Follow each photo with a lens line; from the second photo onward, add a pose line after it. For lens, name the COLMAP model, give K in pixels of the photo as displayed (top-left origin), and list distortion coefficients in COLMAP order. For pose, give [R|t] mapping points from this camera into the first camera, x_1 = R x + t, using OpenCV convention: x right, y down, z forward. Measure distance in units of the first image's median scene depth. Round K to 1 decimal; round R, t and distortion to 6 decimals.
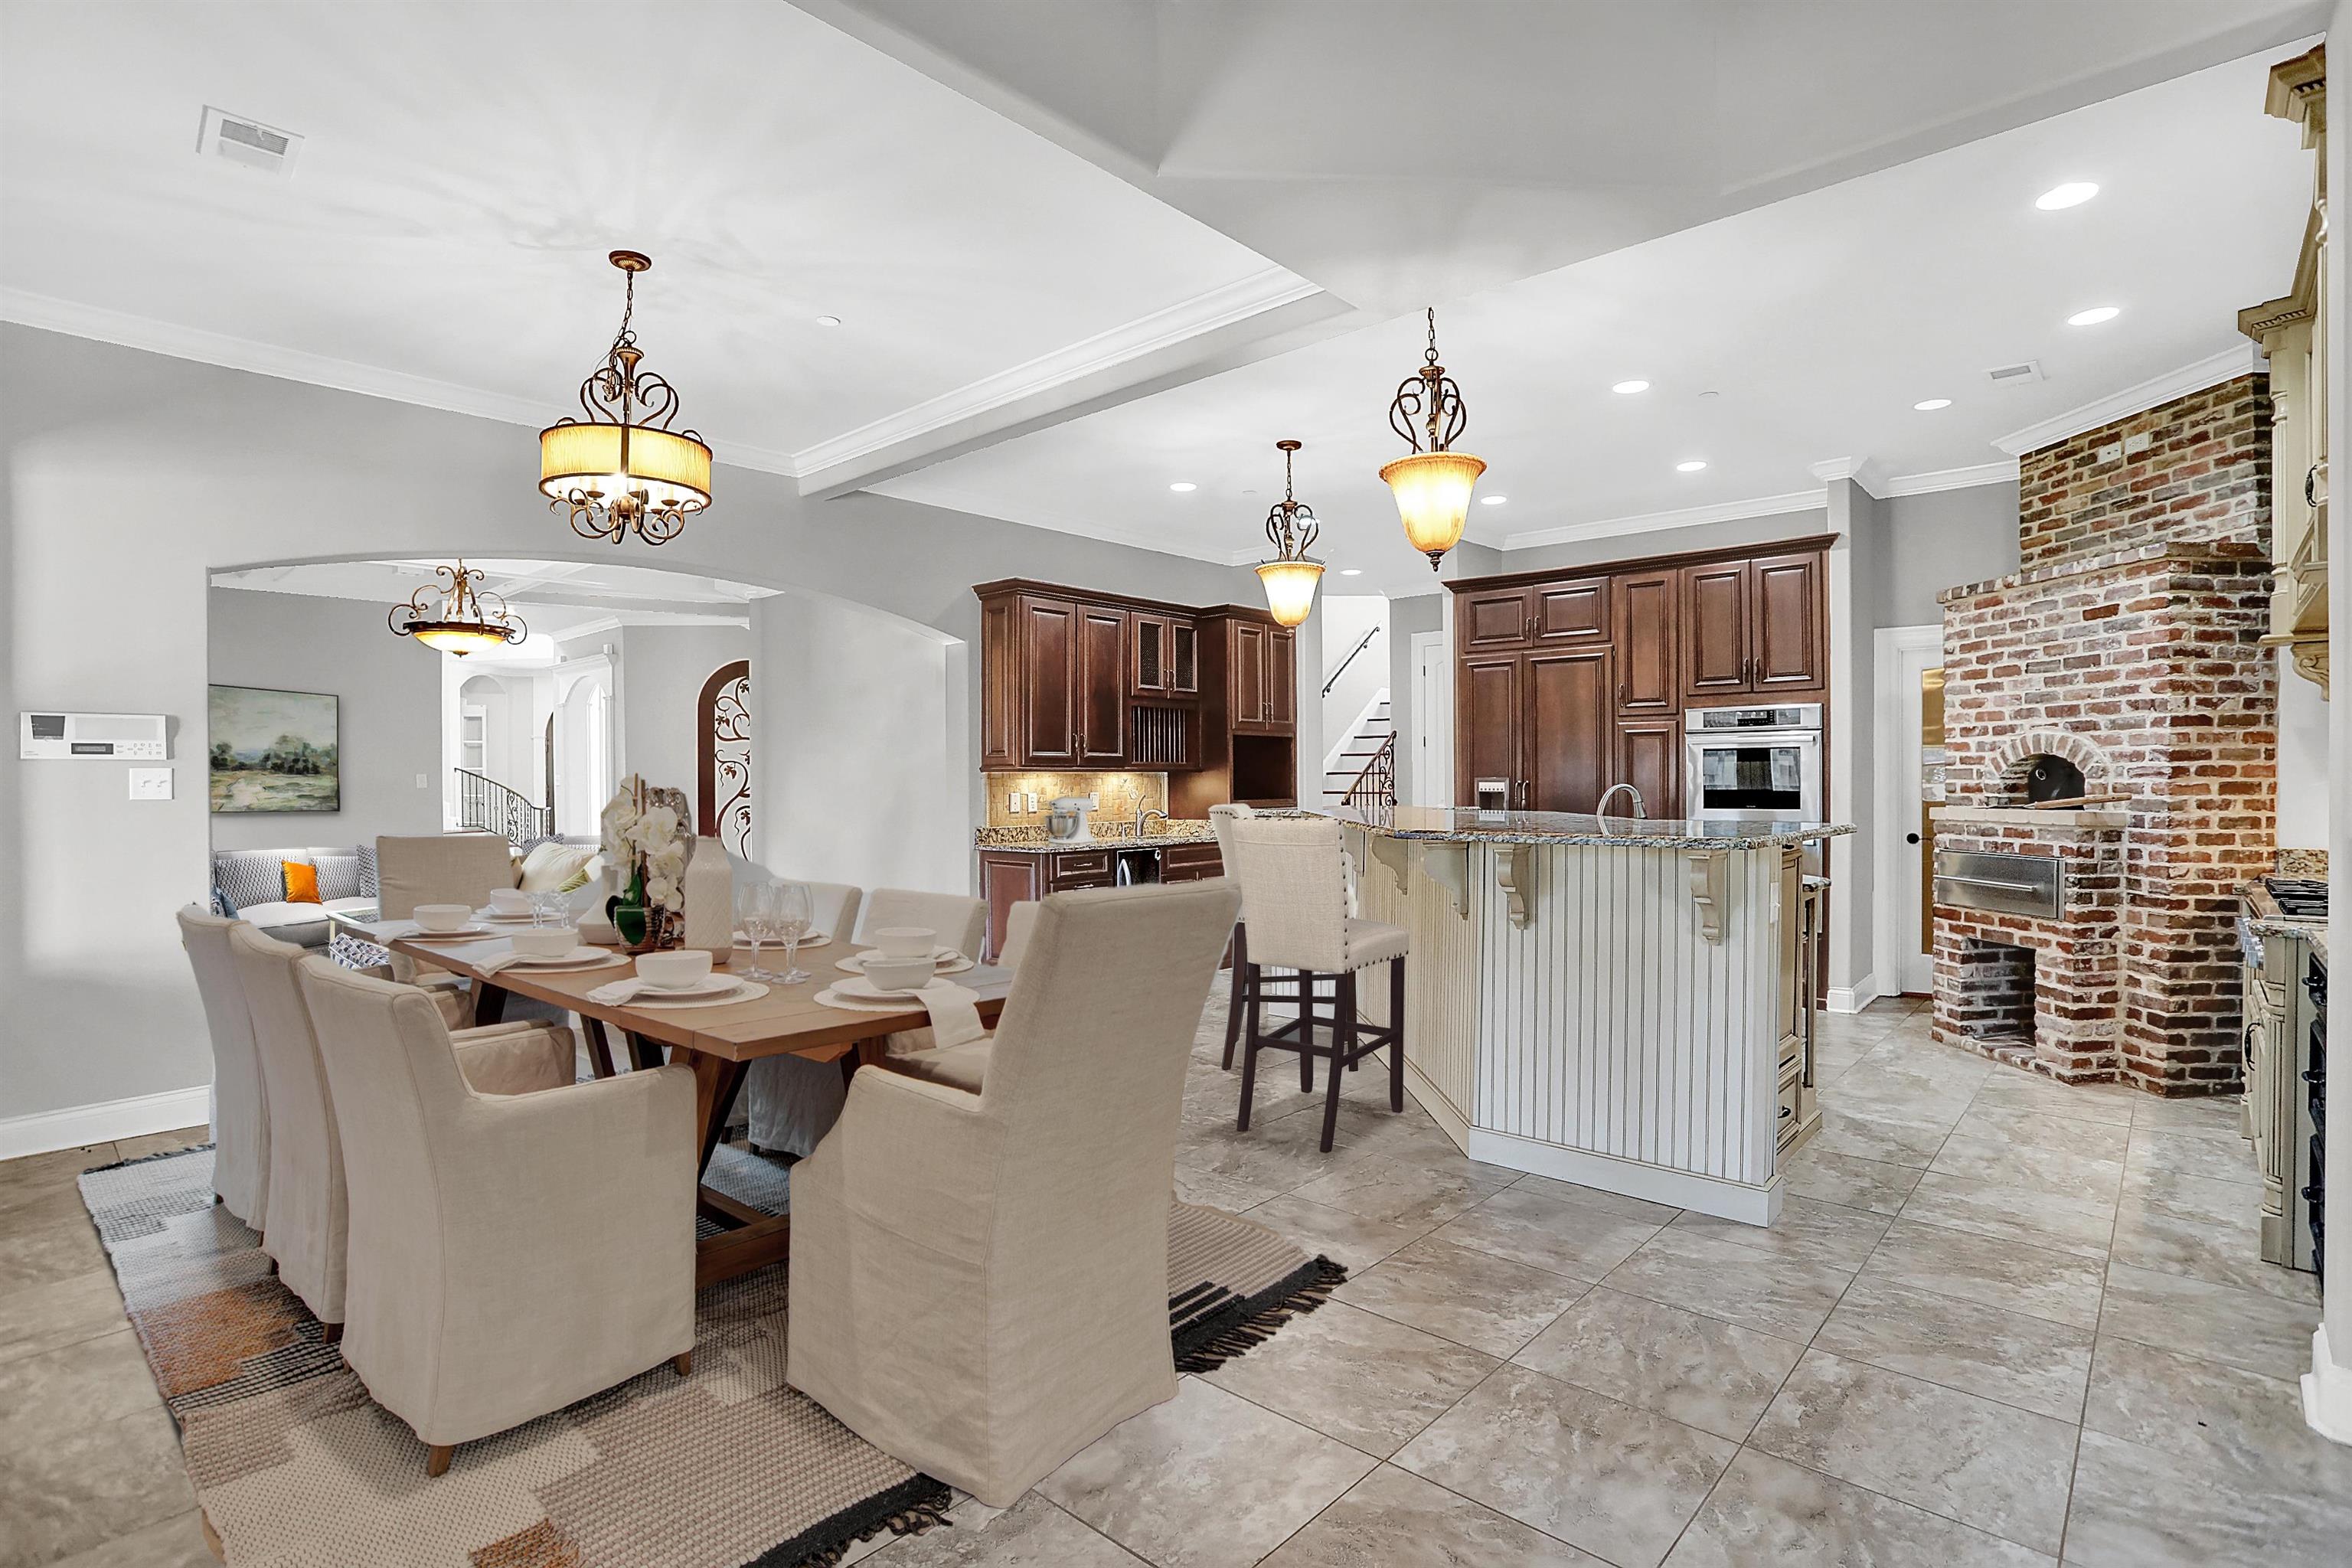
lens RADIAL K [[1150.0, 0, 1178.4], [0, 1150.0, 787.7], [0, 0, 1]] dist [-0.076722, 0.033829]
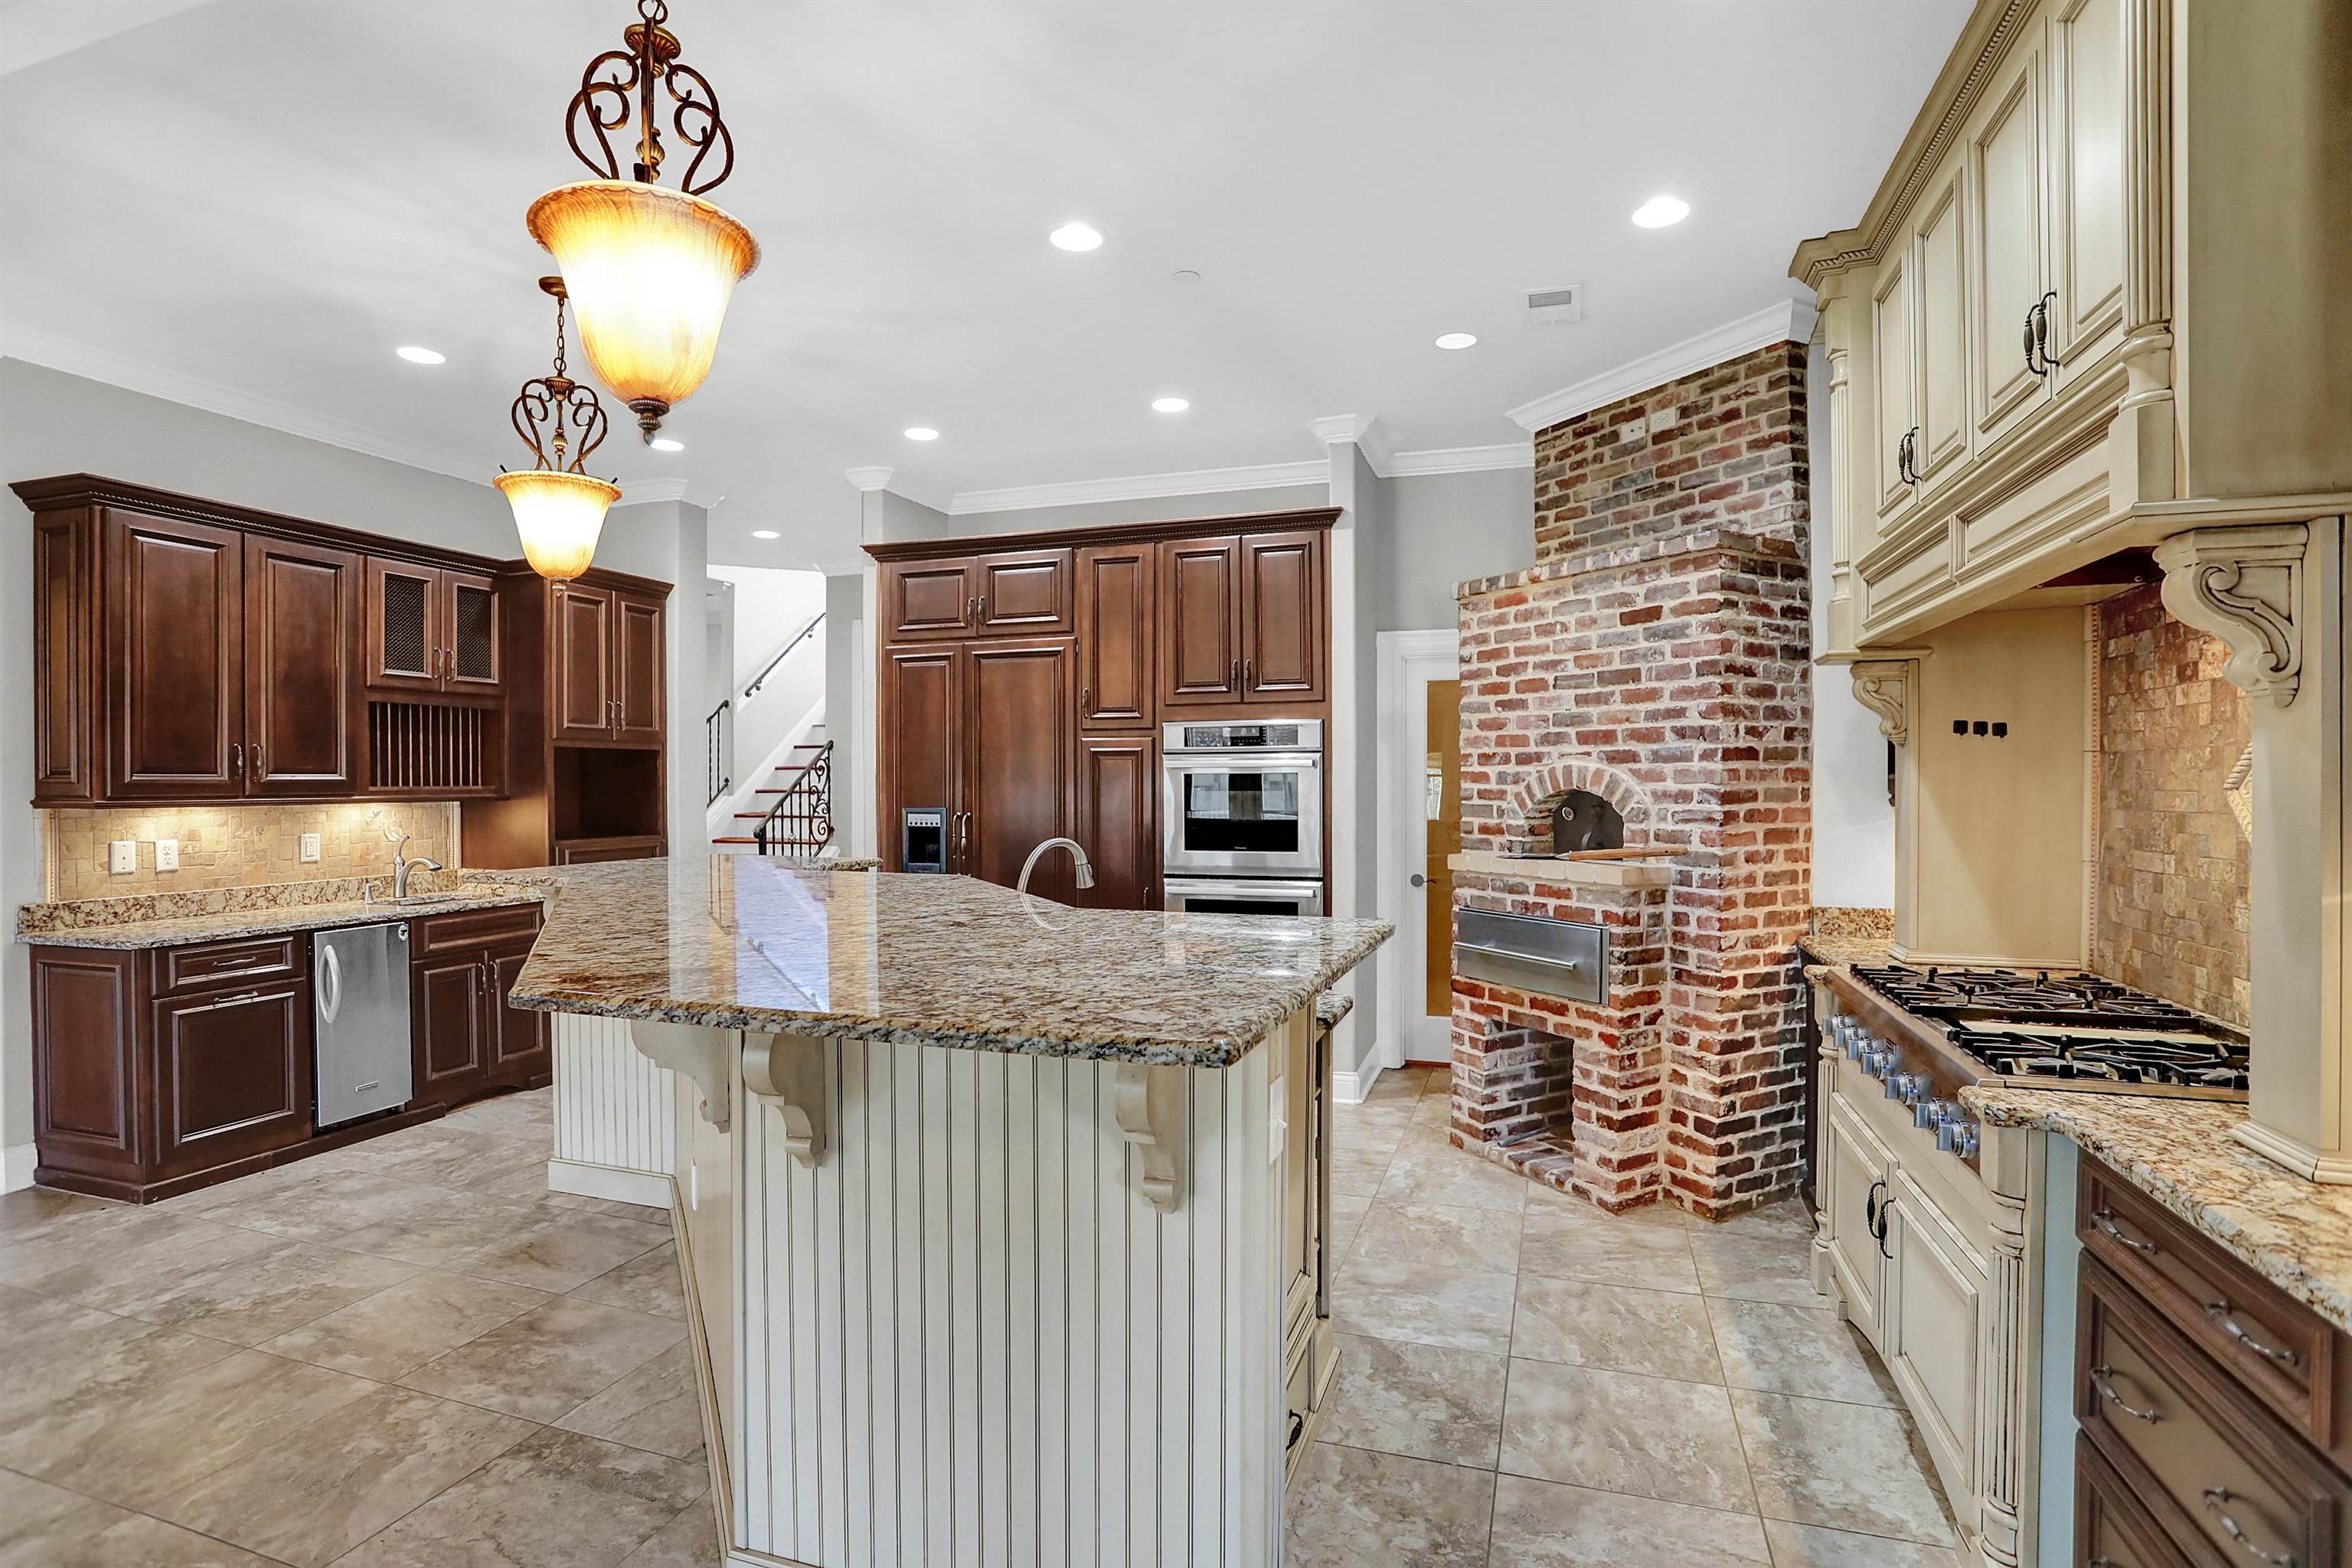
lens RADIAL K [[1150.0, 0, 1178.4], [0, 1150.0, 787.7], [0, 0, 1]] dist [-0.076722, 0.033829]
pose [[0.916183, -0.000533, 0.400759, 0.186540], [0.001065, 0.999999, -0.001105, -0.031537], [-0.400758, 0.001439, 0.916183, 0.361592]]
